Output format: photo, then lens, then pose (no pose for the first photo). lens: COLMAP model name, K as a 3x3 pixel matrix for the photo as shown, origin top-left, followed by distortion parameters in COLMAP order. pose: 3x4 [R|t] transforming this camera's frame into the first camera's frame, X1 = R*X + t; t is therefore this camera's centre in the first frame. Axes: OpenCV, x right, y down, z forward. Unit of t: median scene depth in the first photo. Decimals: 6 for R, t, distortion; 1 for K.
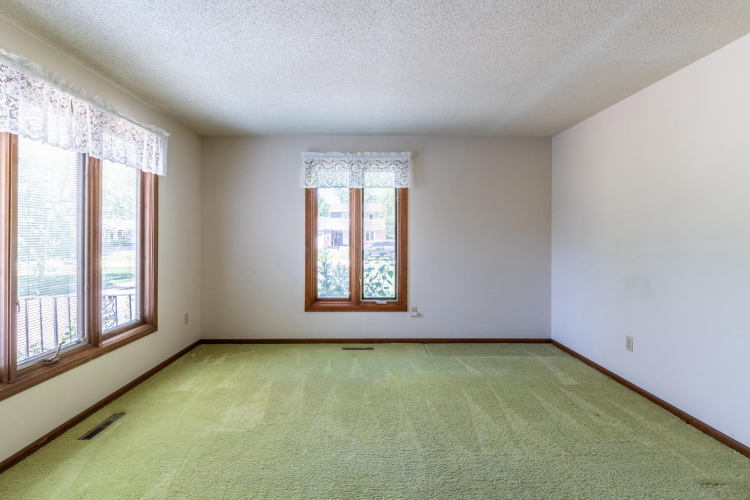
lens RADIAL K [[368.6, 0, 371.9], [0, 368.6, 236.1], [0, 0, 1]] dist [-0.000304, 0.000694]
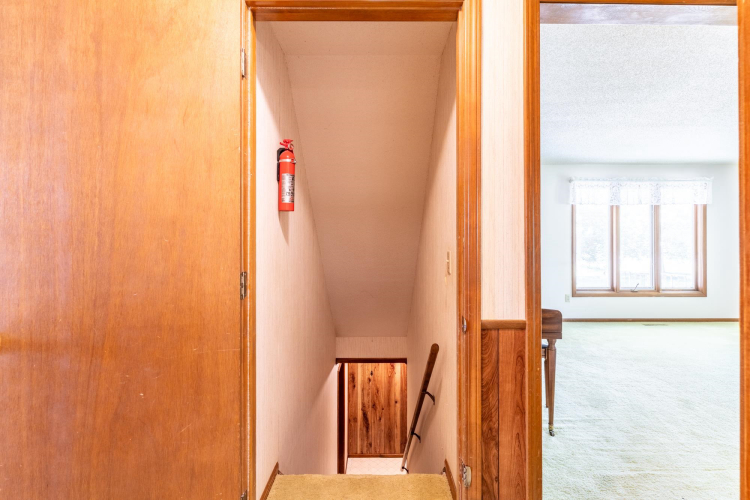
lens RADIAL K [[365.5, 0, 375.5], [0, 365.5, 239.9], [0, 0, 1]] dist [-0.001805, -0.000676]
pose [[-0.001680, -0.003279, -0.999993, 0.929900], [0.001545, 0.999993, -0.003281, 0.001606], [0.999997, -0.001550, -0.001675, -0.429234]]
